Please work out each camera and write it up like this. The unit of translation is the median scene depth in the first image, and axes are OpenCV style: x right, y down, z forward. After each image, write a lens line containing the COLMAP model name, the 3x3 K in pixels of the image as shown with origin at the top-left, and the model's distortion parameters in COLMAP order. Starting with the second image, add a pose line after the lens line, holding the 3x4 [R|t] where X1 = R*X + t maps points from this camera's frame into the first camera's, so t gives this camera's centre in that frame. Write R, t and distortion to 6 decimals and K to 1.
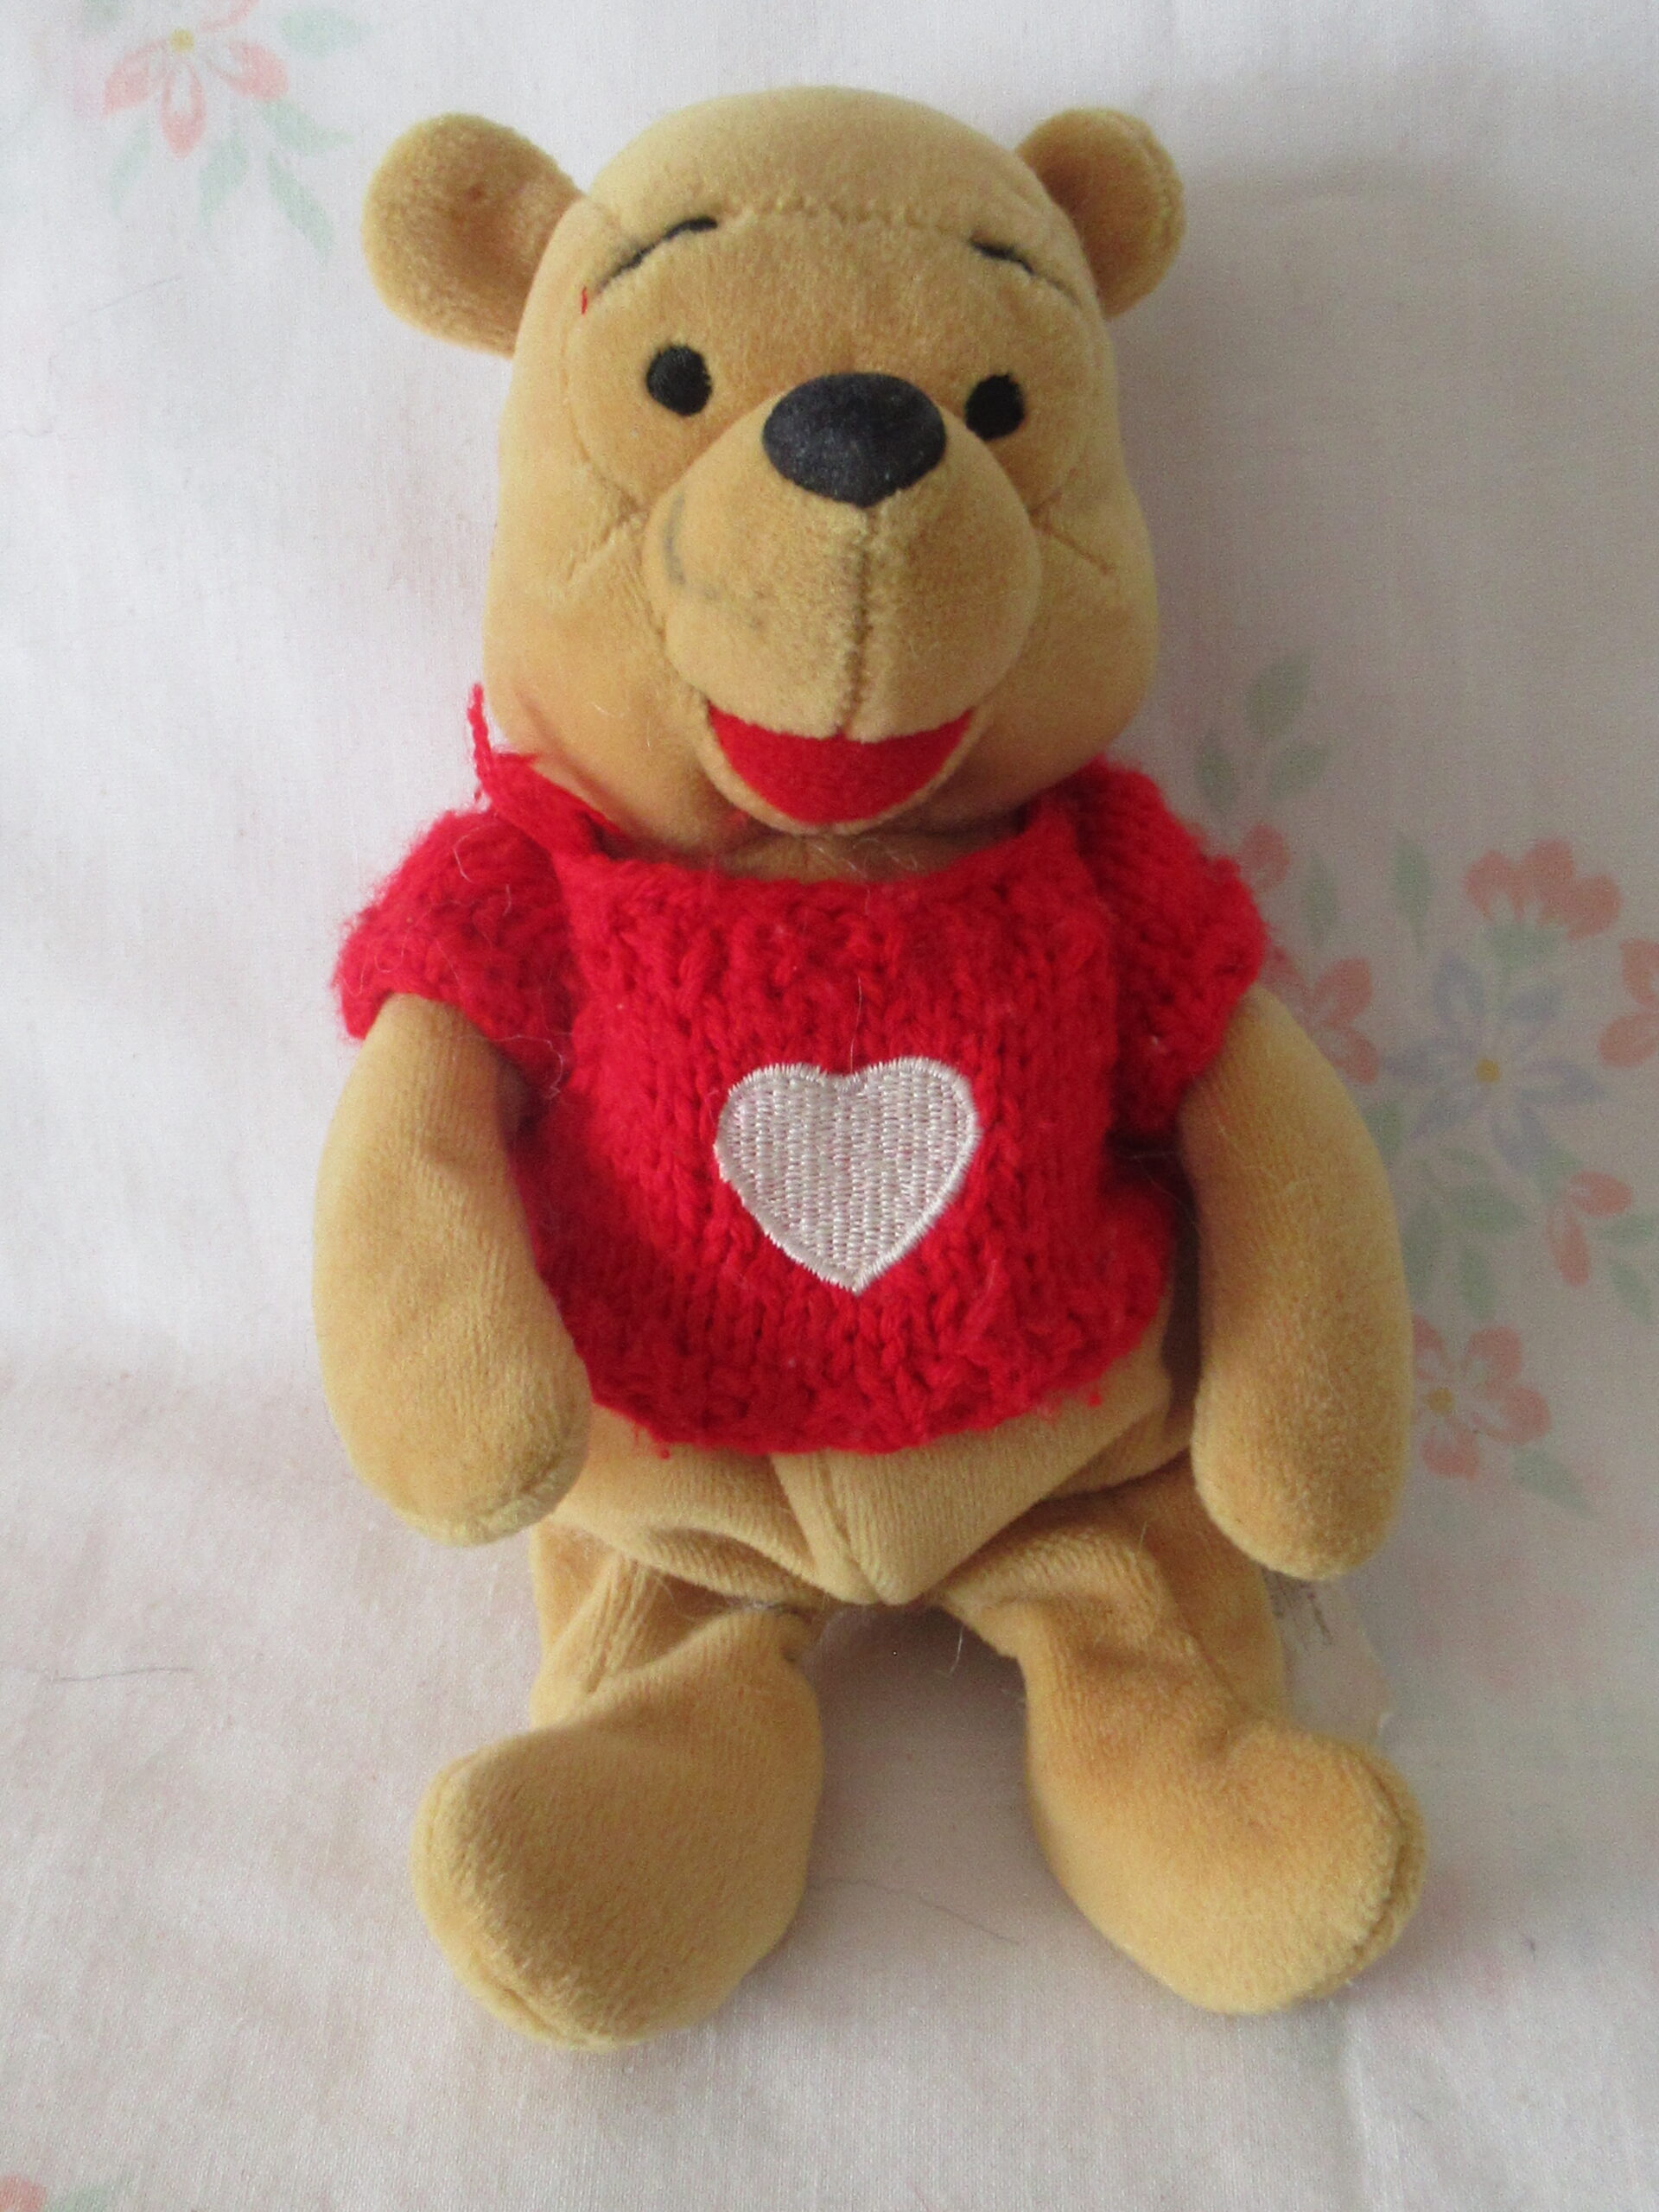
lens RADIAL K [[3320.2, 0, 804.0], [0, 3320.2, 1101.7], [0, 0, 1]] dist [-0.013541, -0.030566]
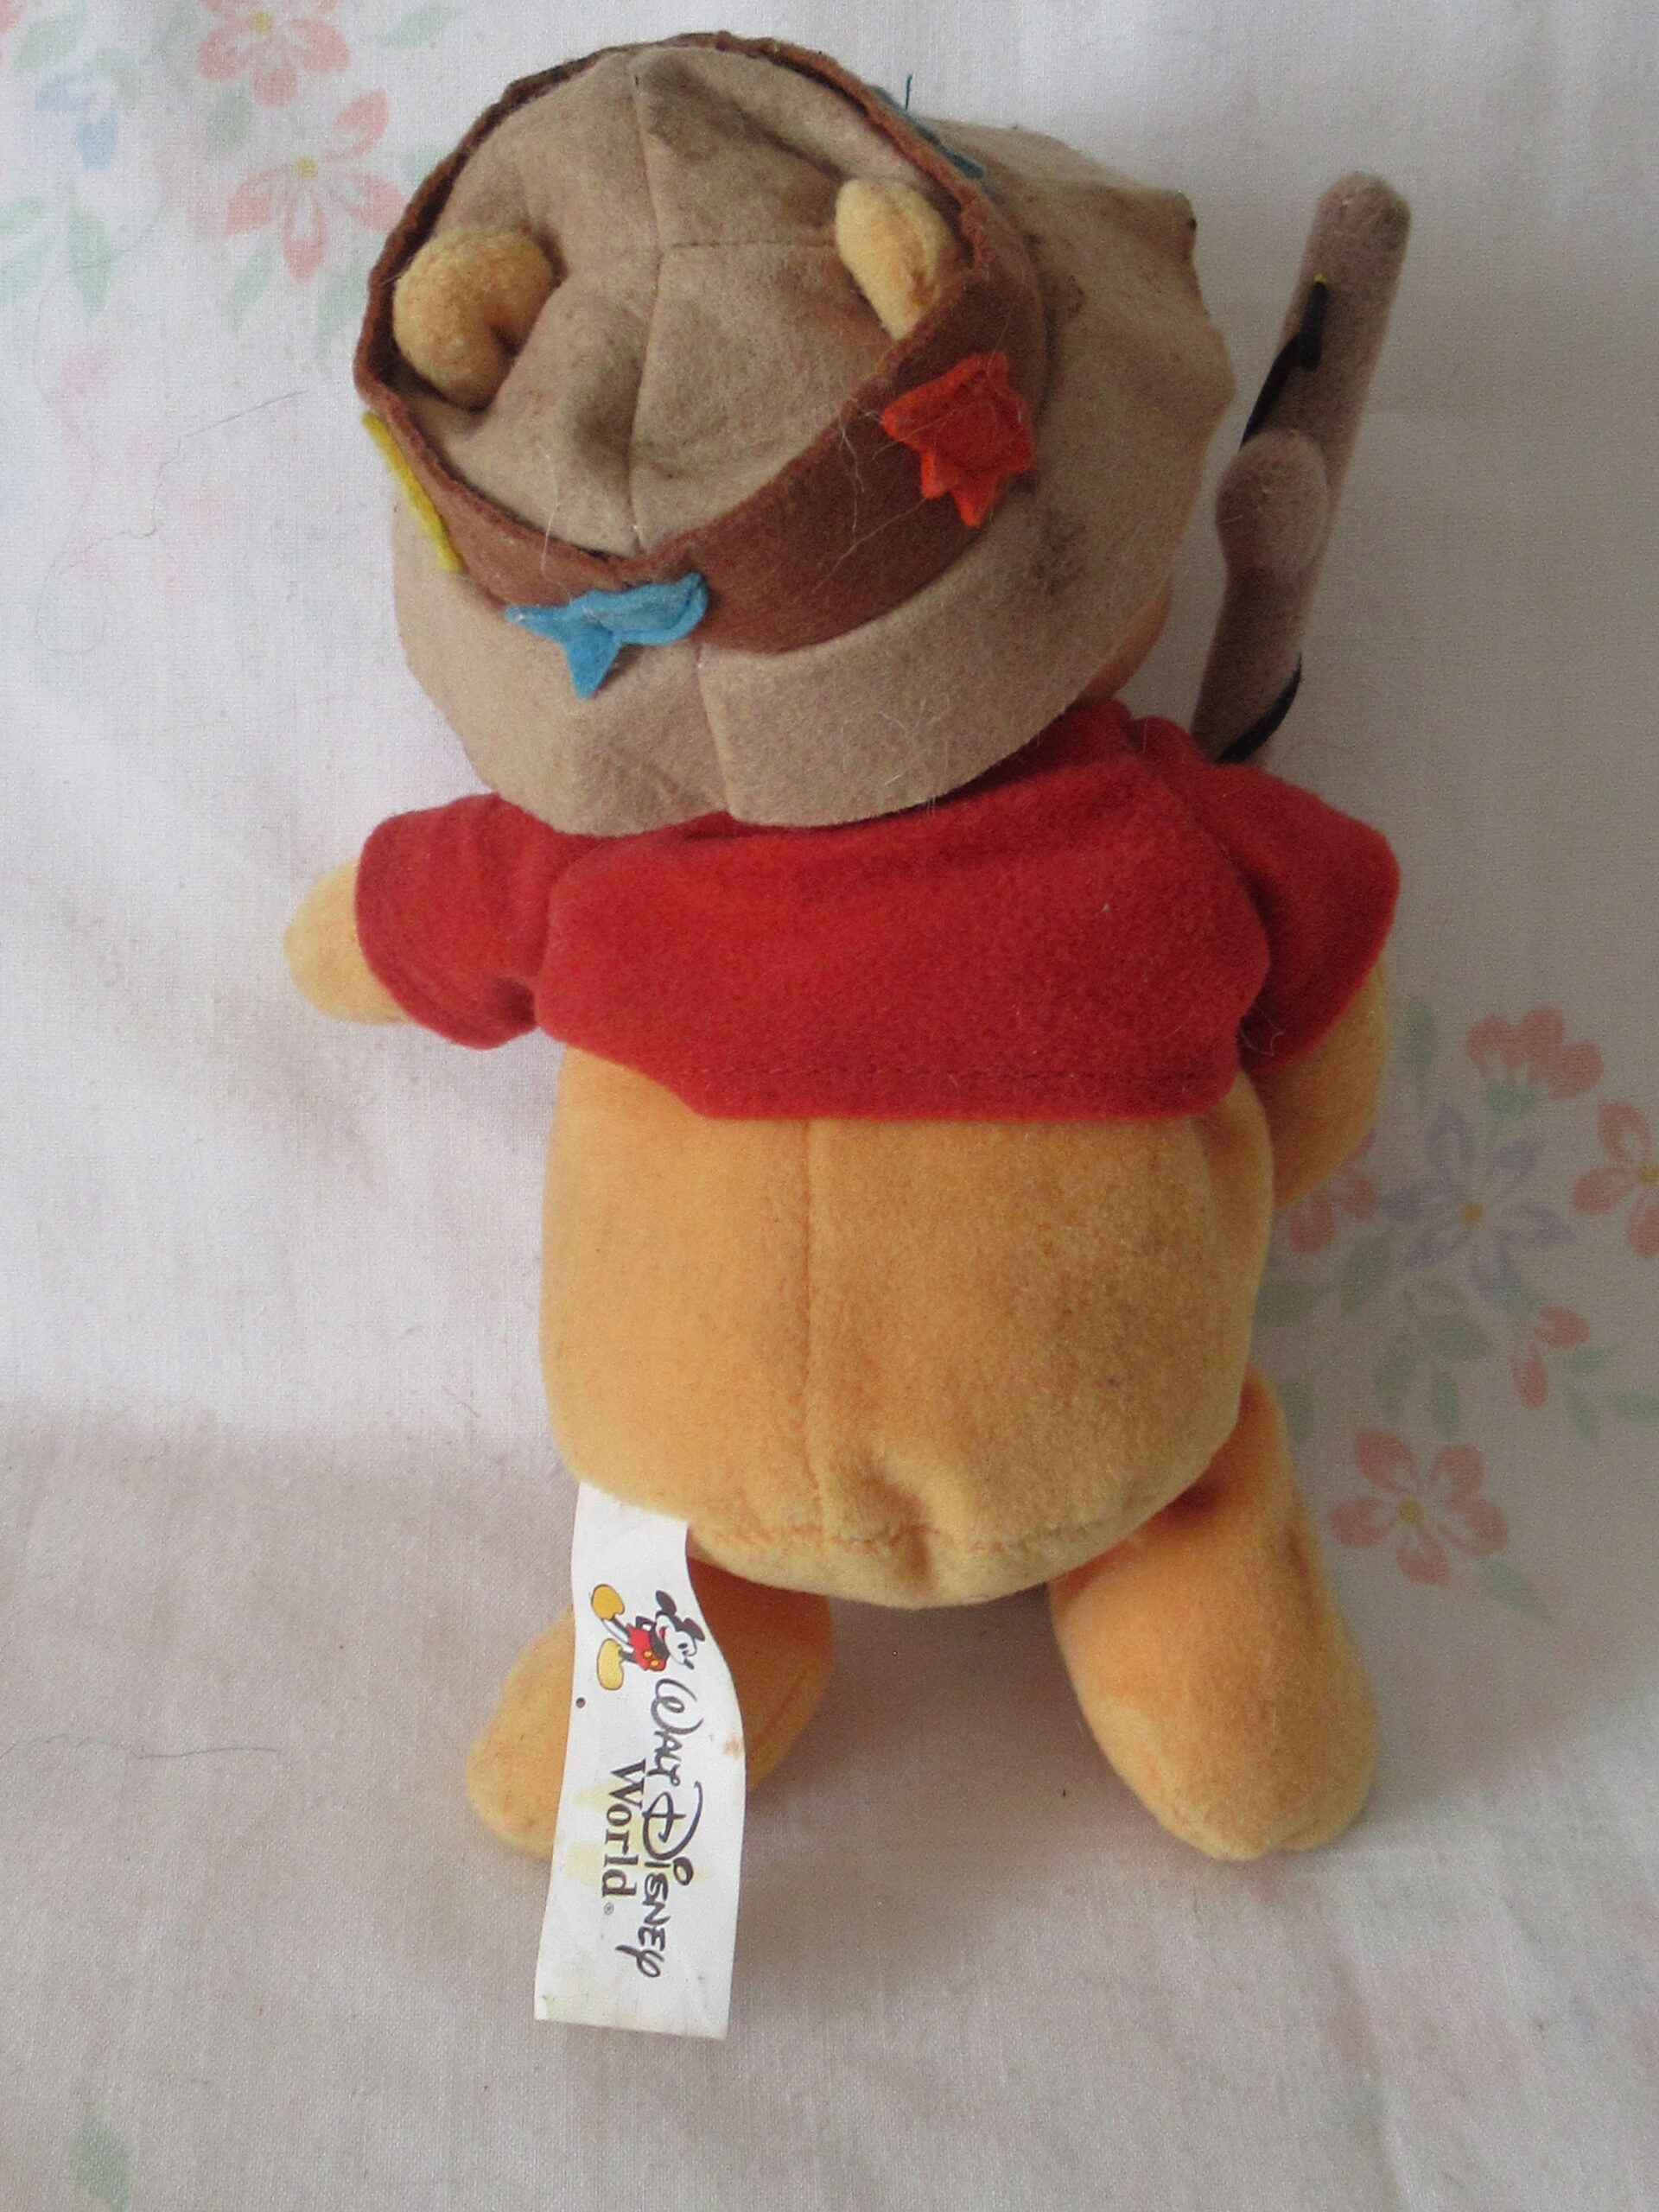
lens RADIAL K [[3320.2, 0, 804.0], [0, 3320.2, 1101.7], [0, 0, 1]] dist [-0.013541, -0.030566]
pose [[0.989140, 0.043087, 0.140517, -0.168160], [-0.045635, 0.998846, 0.014957, -0.052761], [-0.139711, -0.021207, 0.989965, -0.051507]]
